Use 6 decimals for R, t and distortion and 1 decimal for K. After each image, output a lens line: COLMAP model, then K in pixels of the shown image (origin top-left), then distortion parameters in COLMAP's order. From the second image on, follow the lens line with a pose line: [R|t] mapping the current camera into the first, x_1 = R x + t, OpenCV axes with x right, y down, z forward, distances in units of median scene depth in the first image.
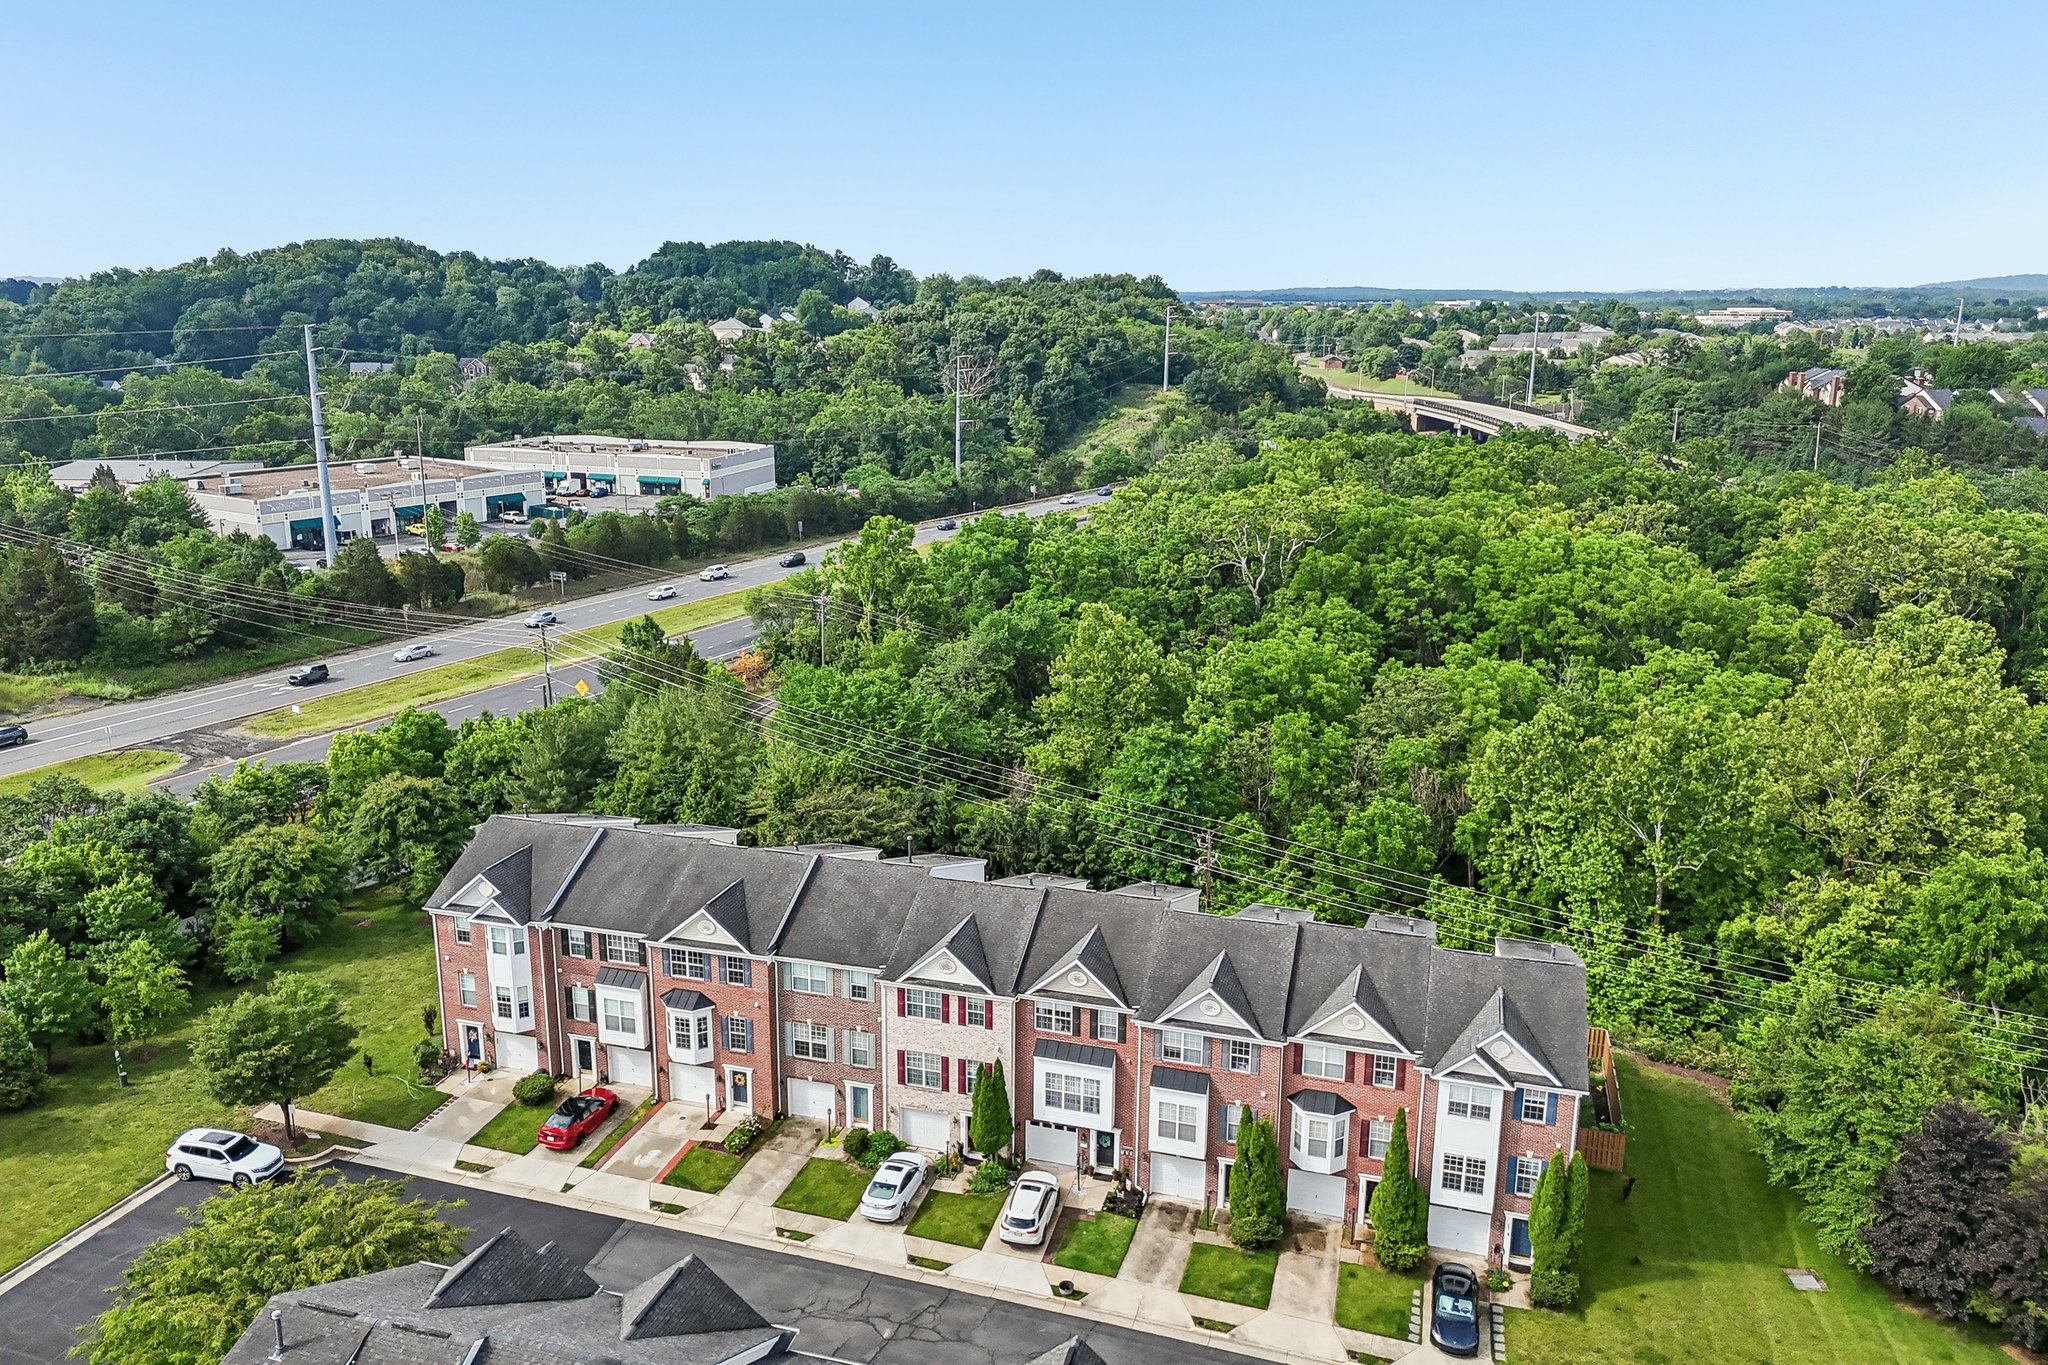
lens RADIAL K [[1485.9, 0, 1014.9], [0, 1485.9, 703.3], [0, 0, 1]] dist [0.013985, 0.002078]
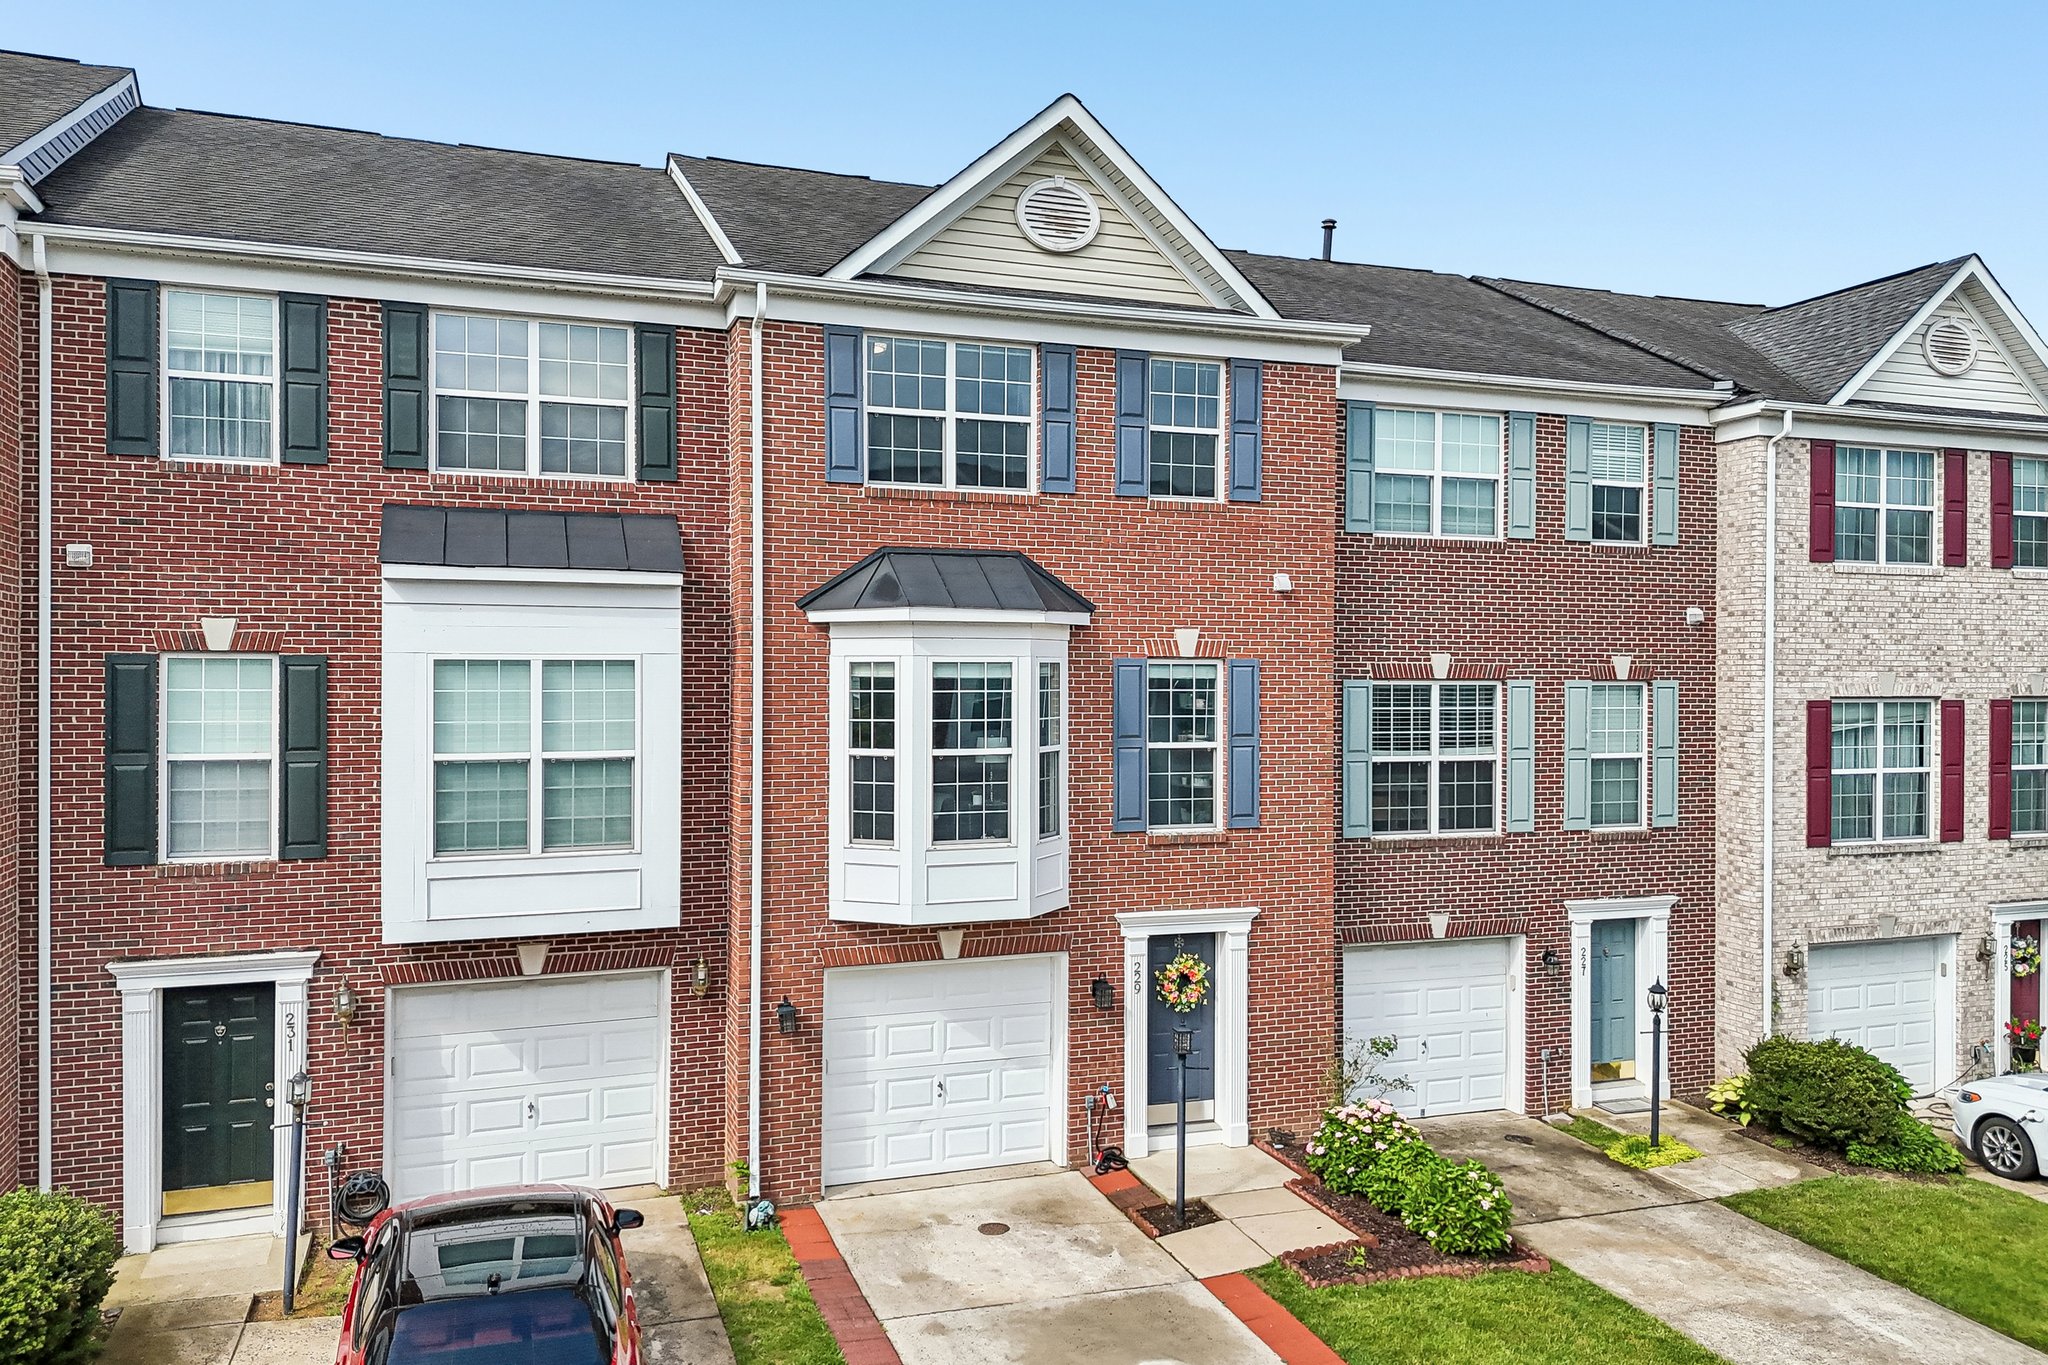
lens RADIAL K [[1509.4, 0, 1019.0], [0, 1509.4, 695.9], [0, 0, 1]] dist [0.014373, -0.003579]
pose [[0.800154, -0.008587, 0.599733, -0.331066], [0.149520, 0.971186, -0.185582, 0.247953], [-0.580859, 0.238166, 0.778383, 0.830384]]
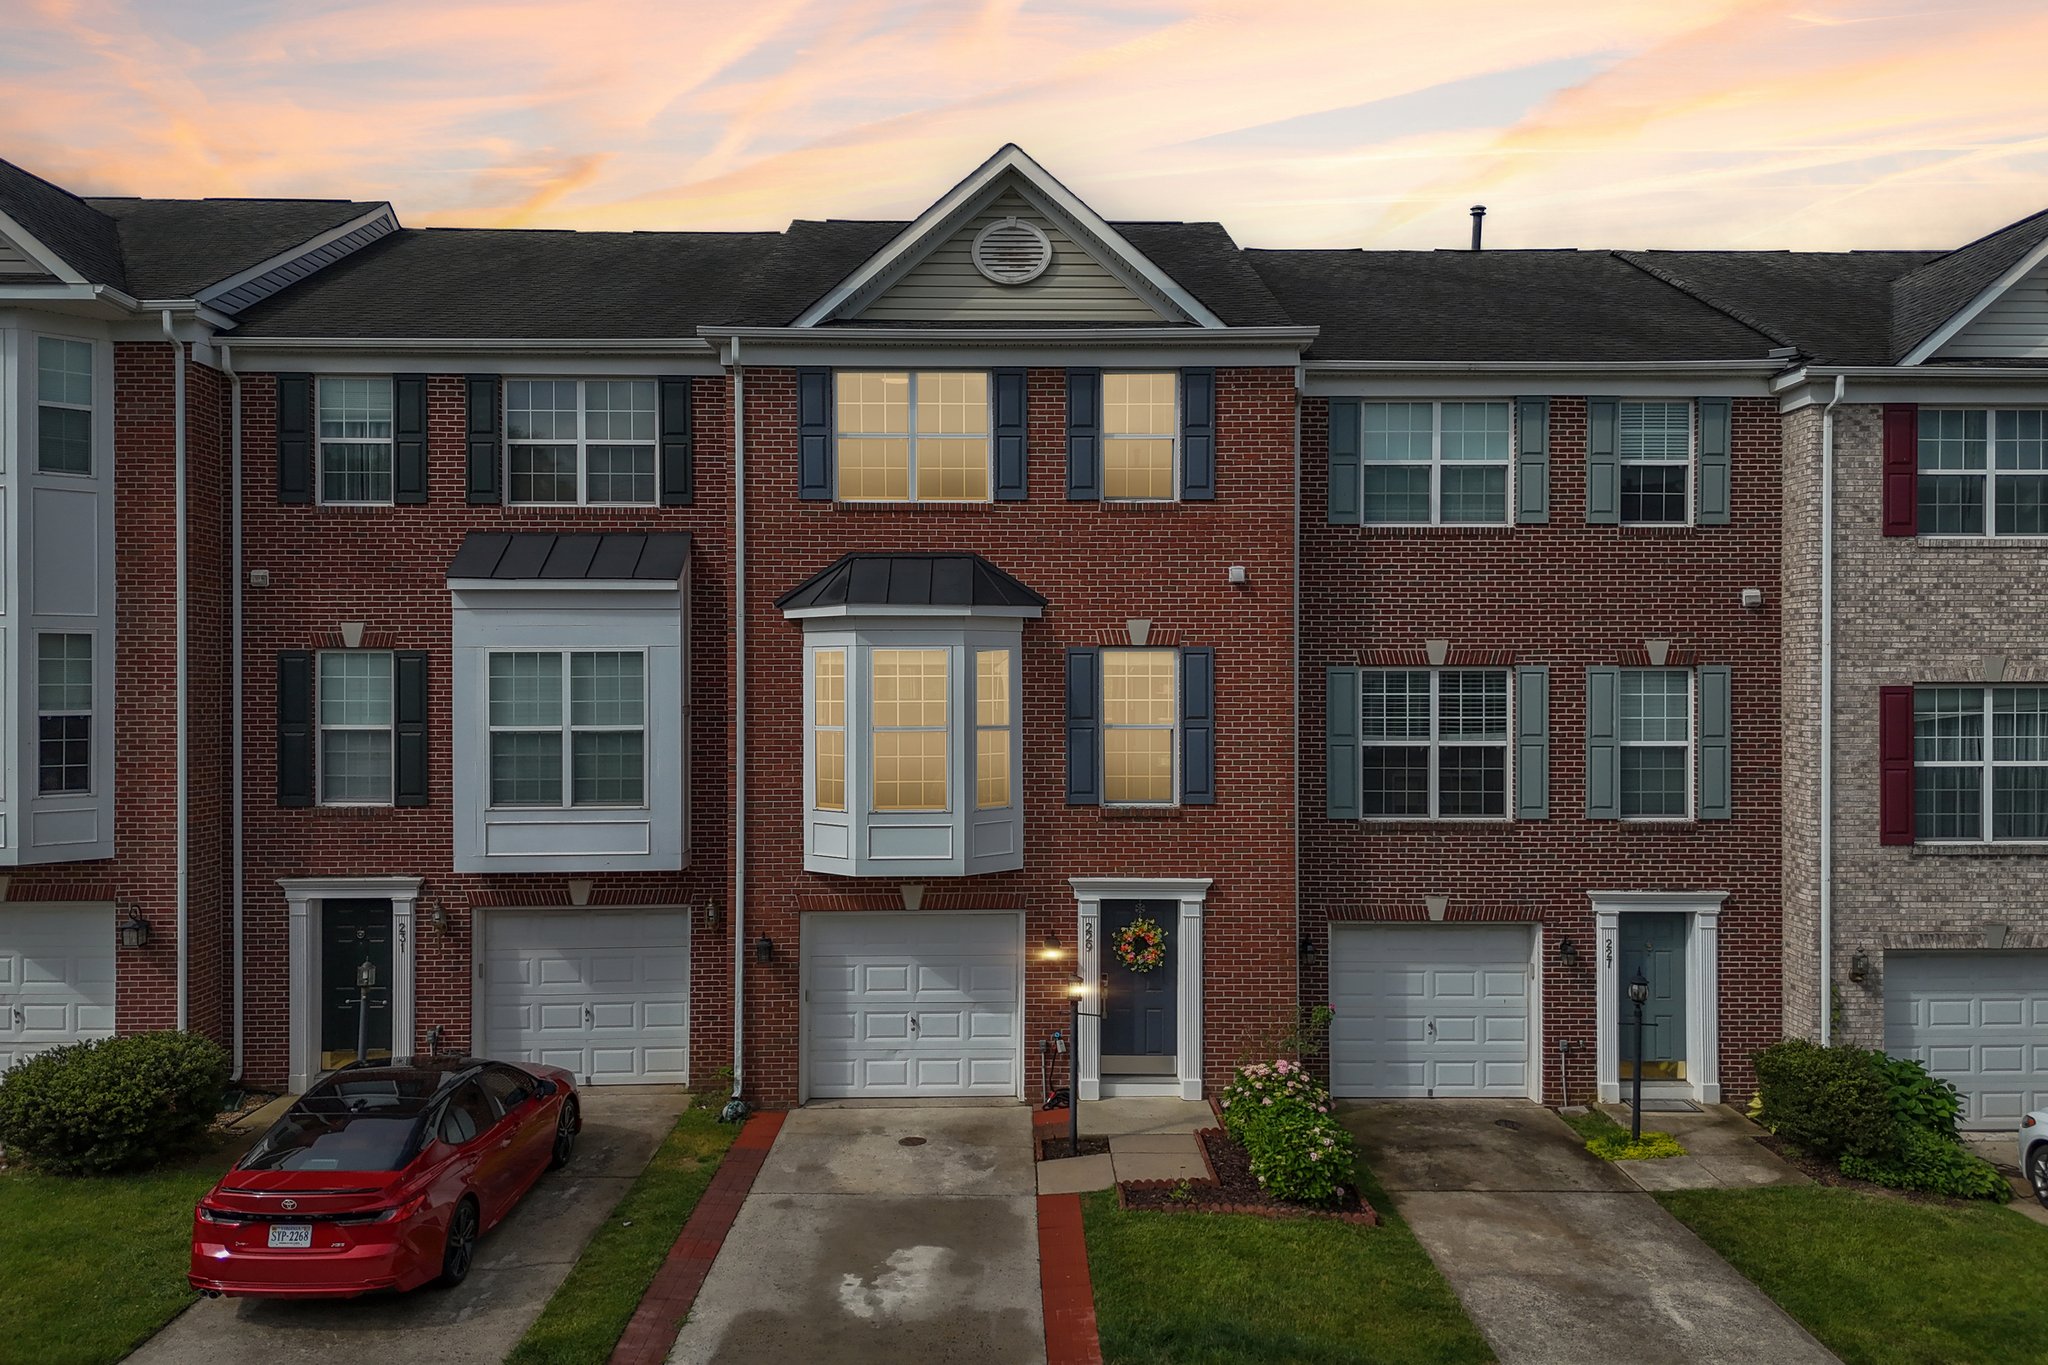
lens RADIAL K [[1504.3, 0, 1017.0], [0, 1504.3, 705.0], [0, 0, 1]] dist [0.019355, -0.007126]
pose [[0.950813, -0.009198, 0.309630, -0.273668], [0.081512, 0.971761, -0.221440, 0.265145], [-0.298850, 0.235787, 0.924713, 0.775366]]
